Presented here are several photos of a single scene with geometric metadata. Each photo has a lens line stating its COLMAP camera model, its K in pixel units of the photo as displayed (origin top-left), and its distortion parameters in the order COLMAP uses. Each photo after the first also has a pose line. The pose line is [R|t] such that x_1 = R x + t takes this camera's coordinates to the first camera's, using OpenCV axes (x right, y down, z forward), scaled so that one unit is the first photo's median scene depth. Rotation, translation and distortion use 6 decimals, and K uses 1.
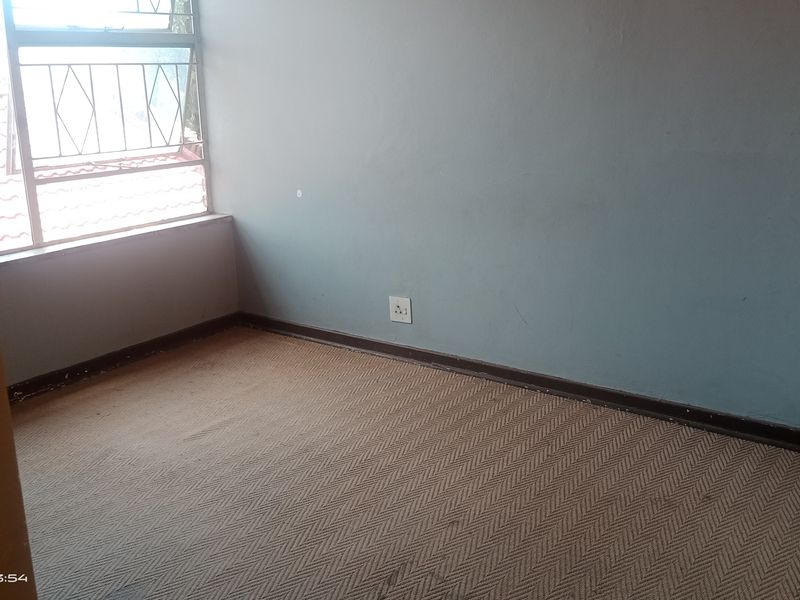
lens RADIAL K [[784.7, 0, 400.0], [0, 784.7, 300.0], [0, 0, 1]] dist [0.011729, 0.010032]
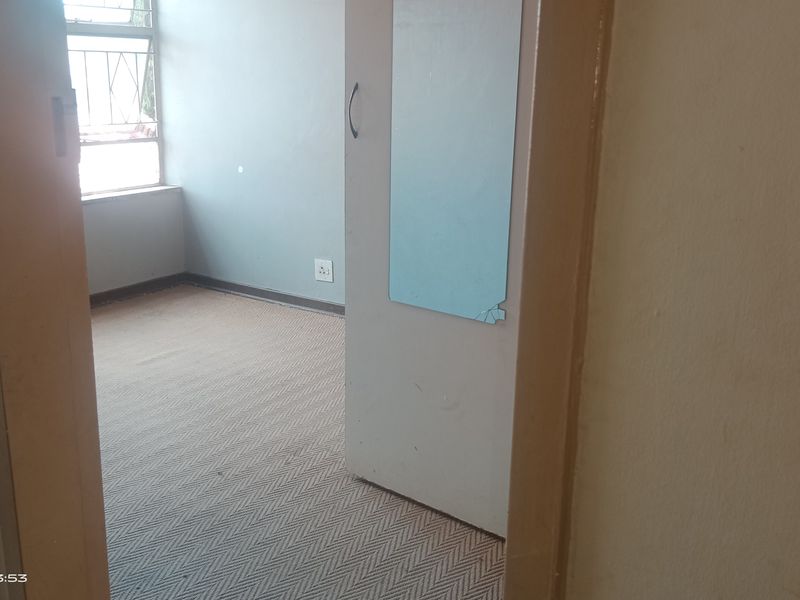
lens RADIAL K [[784.7, 0, 400.0], [0, 784.7, 300.0], [0, 0, 1]] dist [0.011729, 0.010032]
pose [[0.997446, 0.029033, 0.065253, 0.039837], [-0.029254, 0.999569, 0.002432, 0.051717], [-0.065154, -0.004335, 0.997866, -0.191988]]
